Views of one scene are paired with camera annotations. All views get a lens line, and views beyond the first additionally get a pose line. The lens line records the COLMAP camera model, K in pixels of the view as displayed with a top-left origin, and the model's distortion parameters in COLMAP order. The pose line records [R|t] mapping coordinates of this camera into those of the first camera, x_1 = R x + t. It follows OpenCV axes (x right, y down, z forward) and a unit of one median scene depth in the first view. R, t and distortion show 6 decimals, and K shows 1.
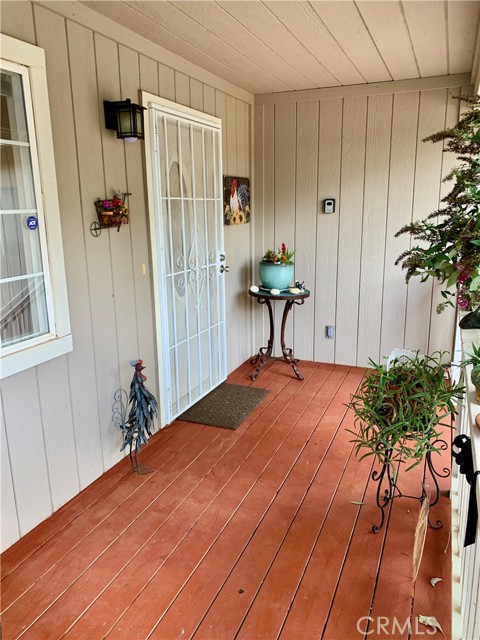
lens RADIAL K [[494.5, 0, 237.0], [0, 494.5, 317.3], [0, 0, 1]] dist [0.043100, -0.046107]
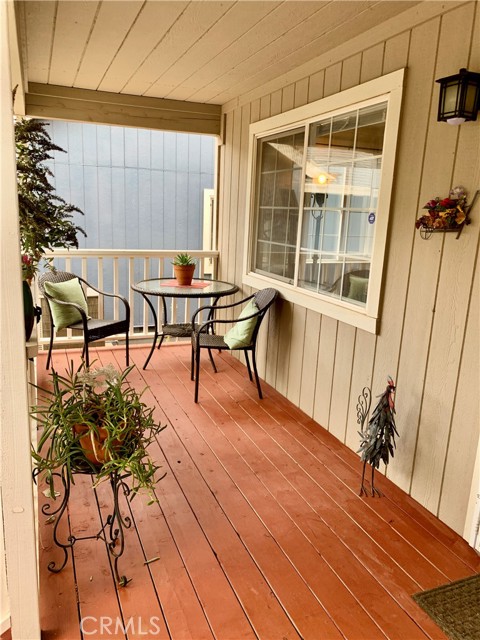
lens RADIAL K [[494.5, 0, 237.2], [0, 494.5, 322.3], [0, 0, 1]] dist [0.043100, -0.046107]
pose [[-0.713071, 0.138022, -0.687371, 0.632431], [-0.188315, 0.906694, 0.377416, -0.308452], [0.675327, 0.398567, -0.620546, 1.407027]]
